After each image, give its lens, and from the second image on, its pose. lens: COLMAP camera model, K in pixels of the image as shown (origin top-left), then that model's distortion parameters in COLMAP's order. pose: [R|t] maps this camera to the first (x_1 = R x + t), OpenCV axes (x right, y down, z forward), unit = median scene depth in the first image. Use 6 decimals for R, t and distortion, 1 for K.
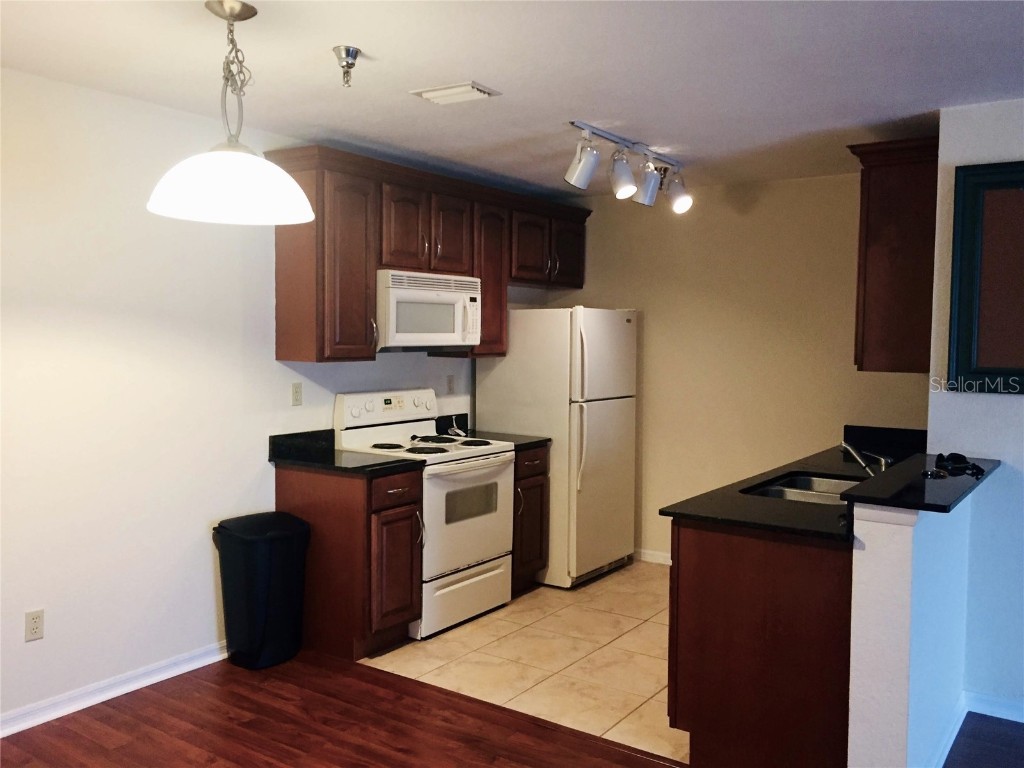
lens RADIAL K [[874.8, 0, 517.4], [0, 874.8, 395.2], [0, 0, 1]] dist [0.076819, -0.113390]
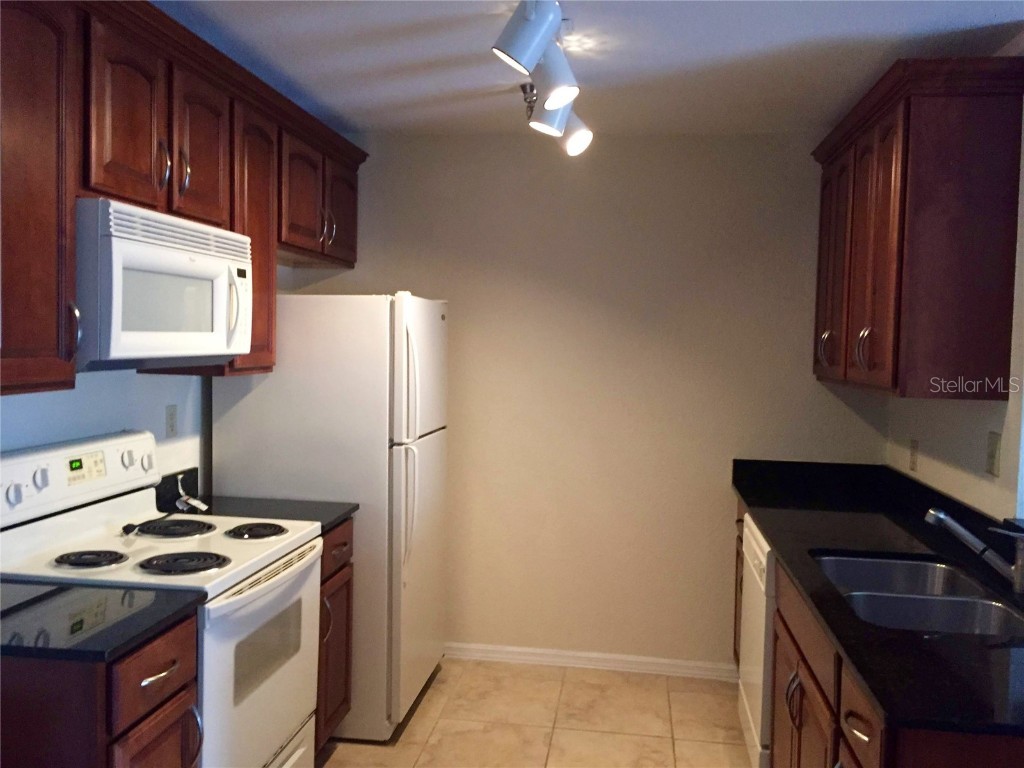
lens RADIAL K [[874.8, 0, 509.4], [0, 874.8, 391.1], [0, 0, 1]] dist [0.076819, -0.113390]
pose [[0.899092, -0.016857, 0.437435, -0.153016], [0.018657, 0.999826, 0.000182, -0.032555], [-0.437362, 0.007998, 0.899250, 0.444602]]
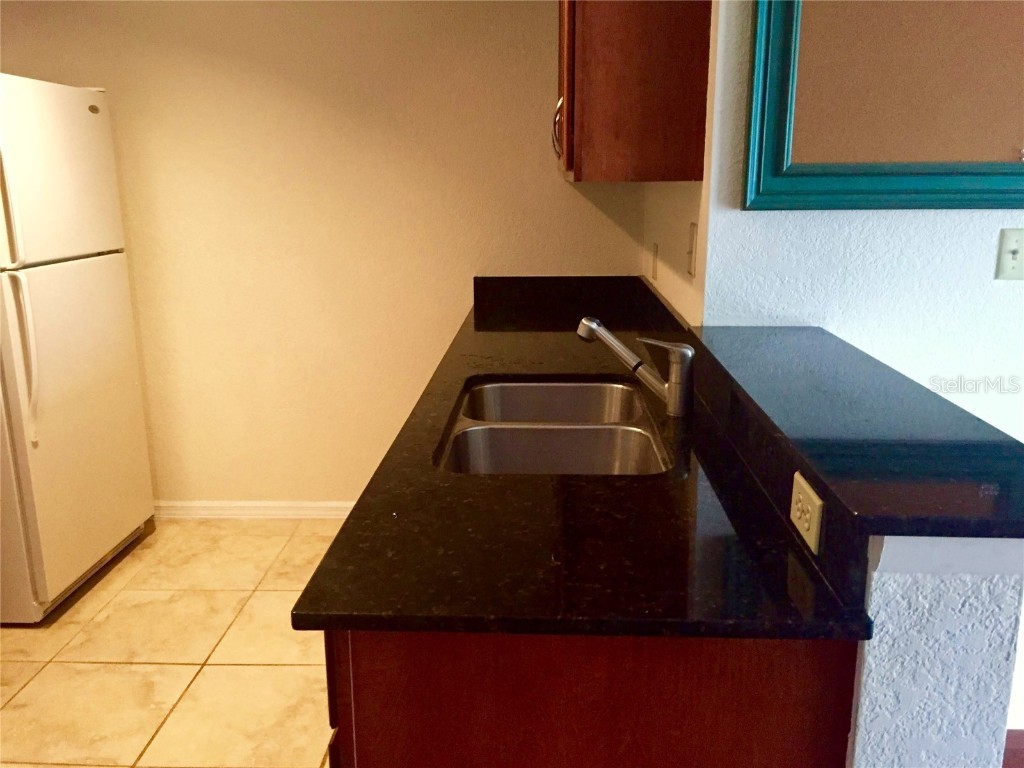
lens RADIAL K [[874.8, 0, 504.1], [0, 874.8, 382.3], [0, 0, 1]] dist [0.076819, -0.113390]
pose [[0.850667, -0.135407, 0.507968, 0.051513], [0.052245, 0.983251, 0.174611, -0.002765], [-0.523103, -0.121997, 0.843493, 0.473401]]
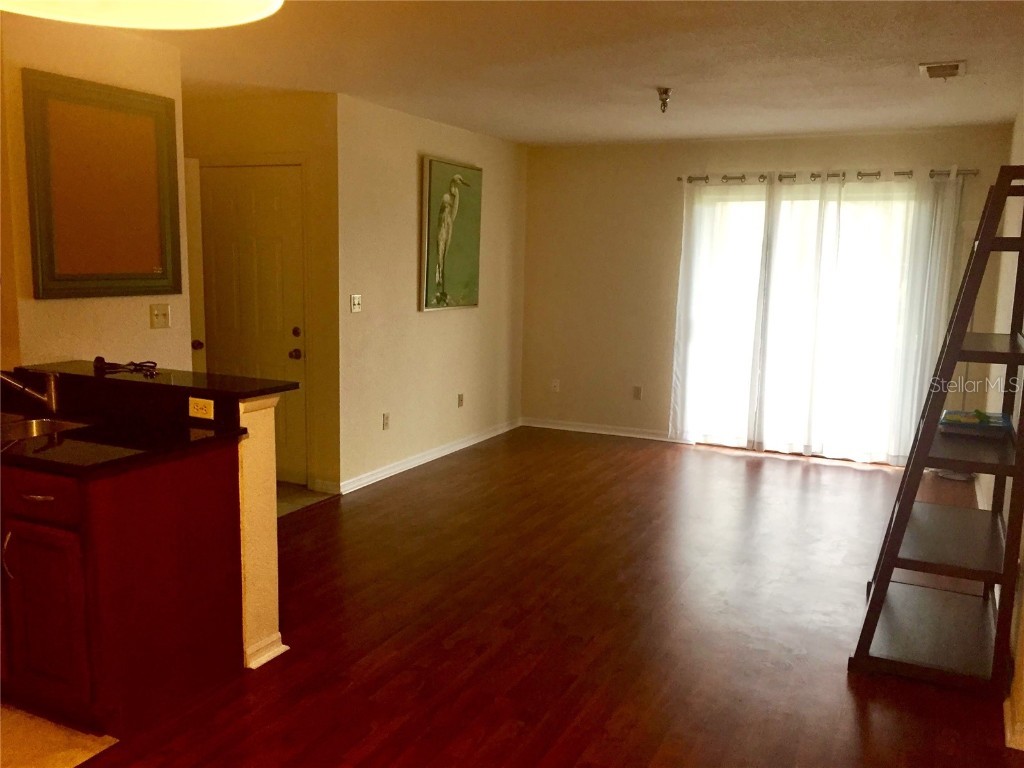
lens RADIAL K [[874.8, 0, 510.1], [0, 874.8, 382.6], [0, 0, 1]] dist [0.076819, -0.113390]
pose [[-0.160879, -0.157485, 0.974329, -0.456154], [0.055180, 0.984209, 0.168193, -0.040612], [-0.985430, 0.080822, -0.149648, 0.500641]]
